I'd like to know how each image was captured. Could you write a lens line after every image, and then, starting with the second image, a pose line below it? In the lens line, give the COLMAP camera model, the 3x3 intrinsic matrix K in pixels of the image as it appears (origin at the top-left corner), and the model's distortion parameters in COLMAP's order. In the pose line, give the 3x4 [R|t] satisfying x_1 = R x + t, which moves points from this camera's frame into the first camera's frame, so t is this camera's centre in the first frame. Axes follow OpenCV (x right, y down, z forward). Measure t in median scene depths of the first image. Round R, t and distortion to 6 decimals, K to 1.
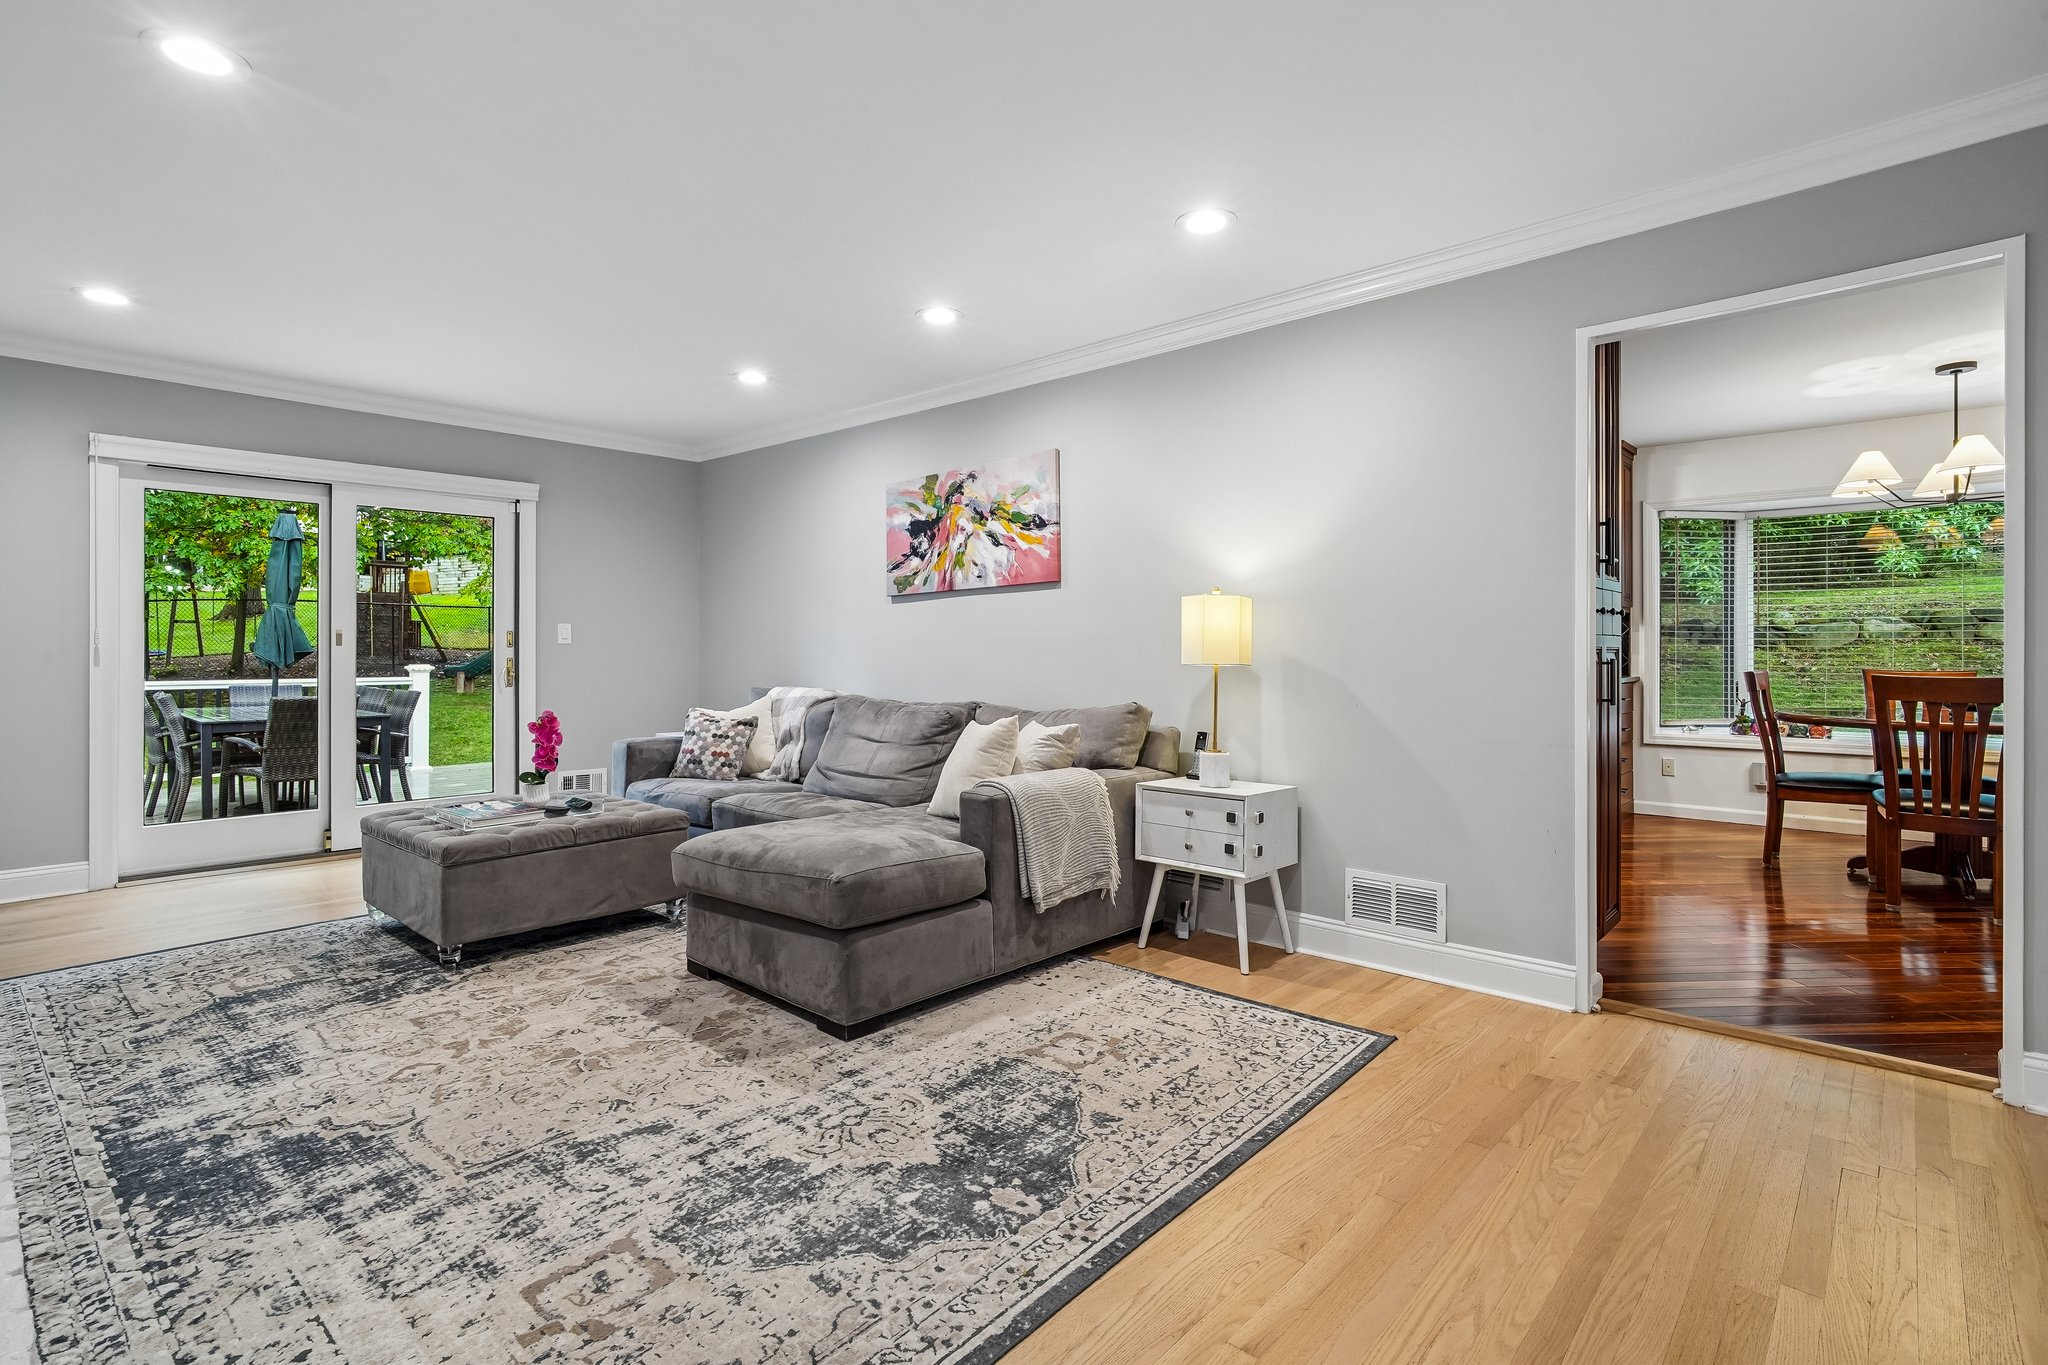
lens RADIAL K [[967.1, 0, 1036.0], [0, 967.1, 651.0], [0, 0, 1]] dist [-0.011813, 0.007981]
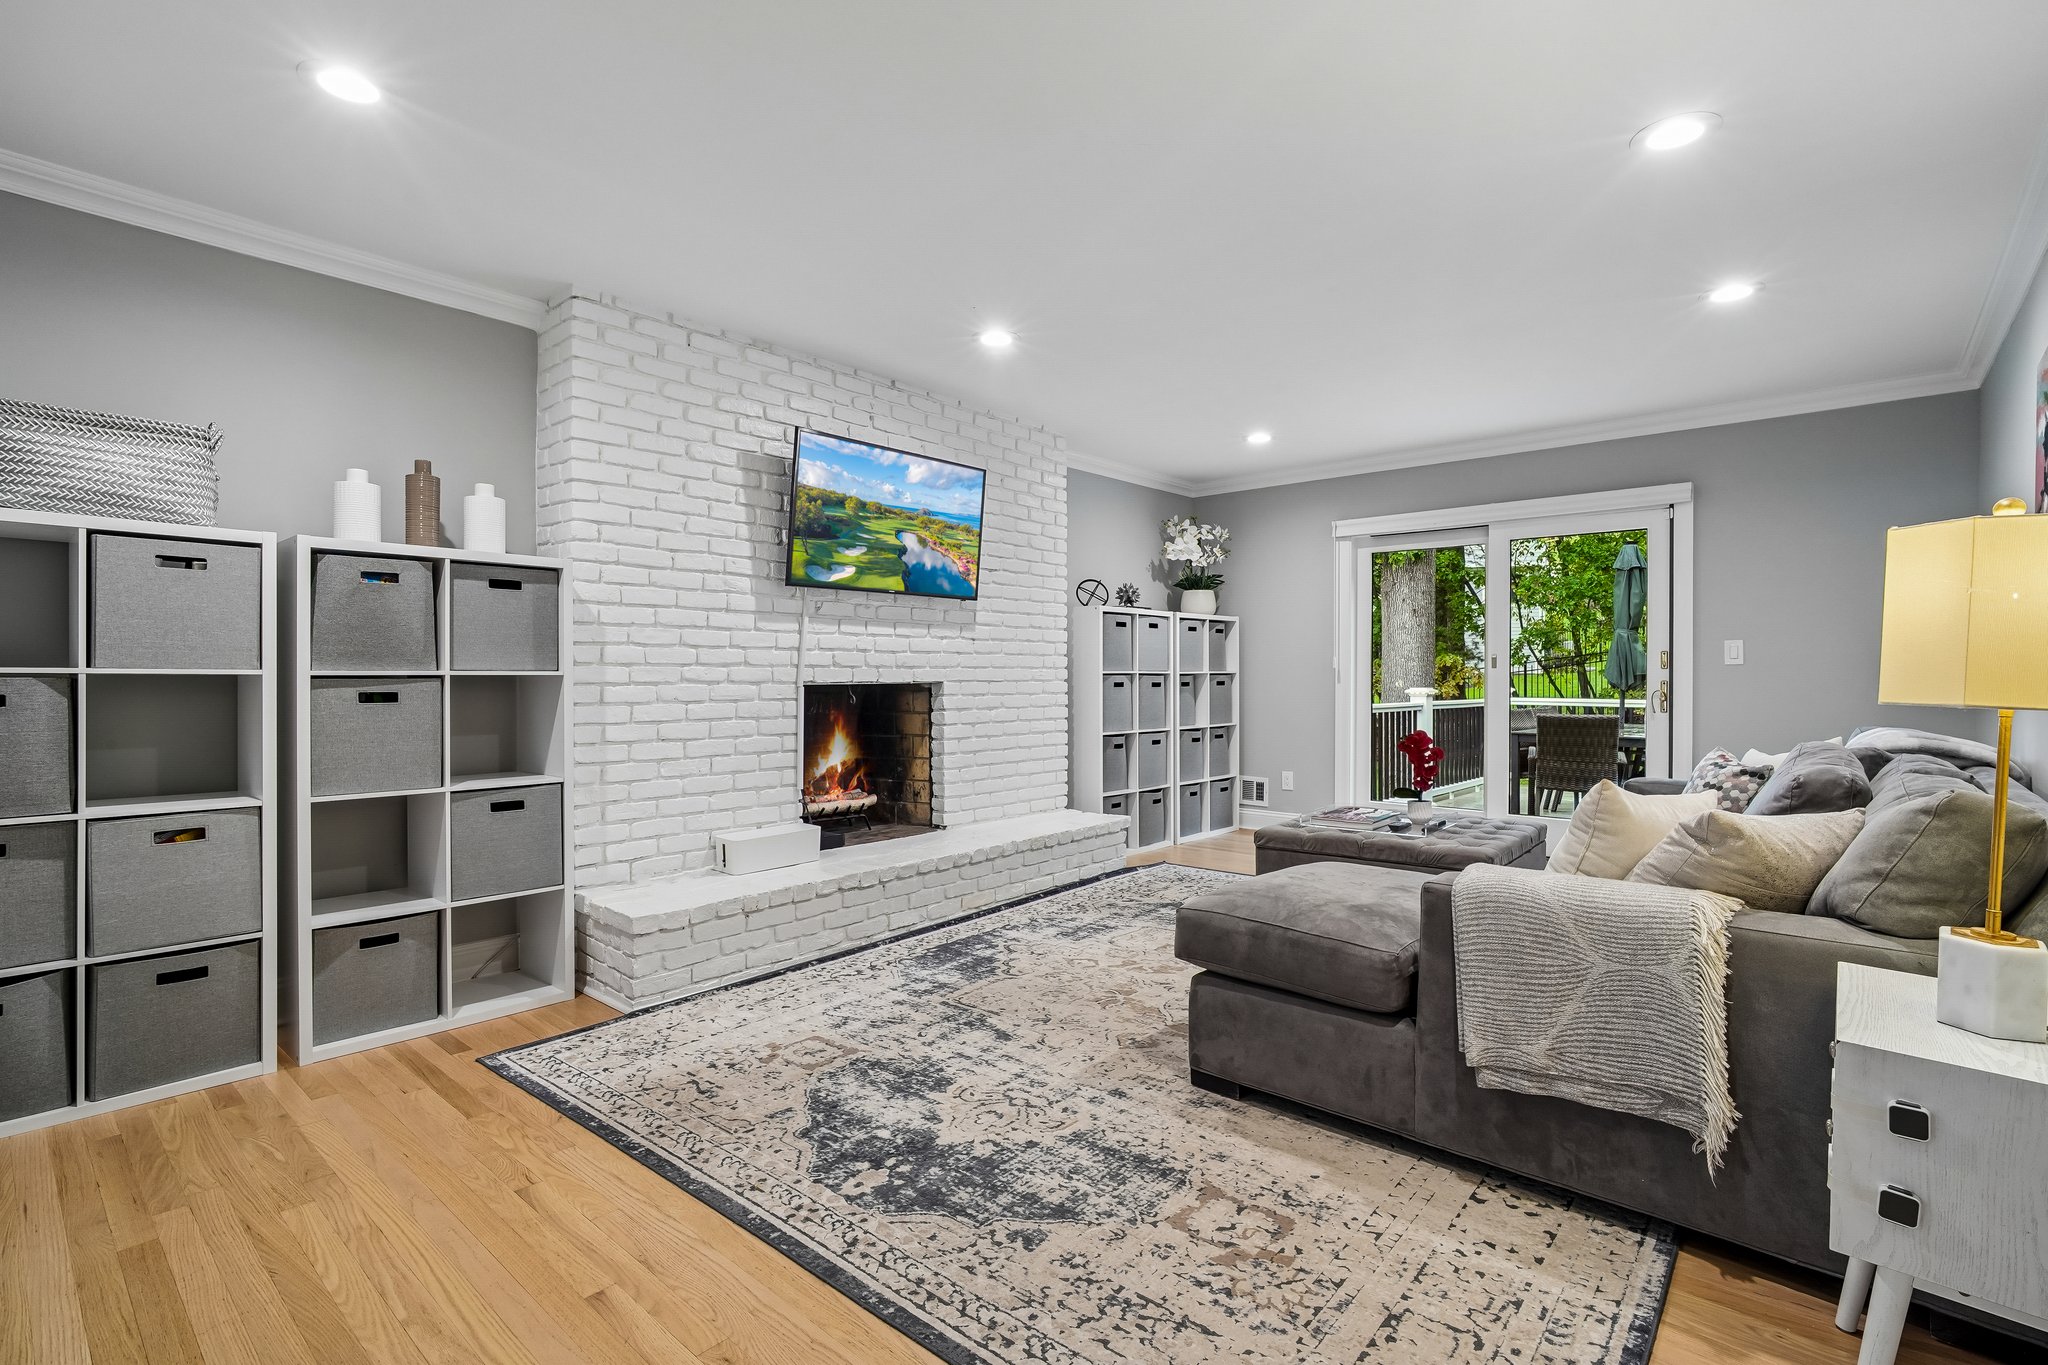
lens RADIAL K [[967.1, 0, 1022.3], [0, 967.1, 681.9], [0, 0, 1]] dist [-0.011813, 0.007981]
pose [[0.016484, 0.010058, -0.999814, 0.909412], [-0.001812, 0.999948, 0.010029, 0.000699], [0.999862, 0.001647, 0.016502, 0.999162]]
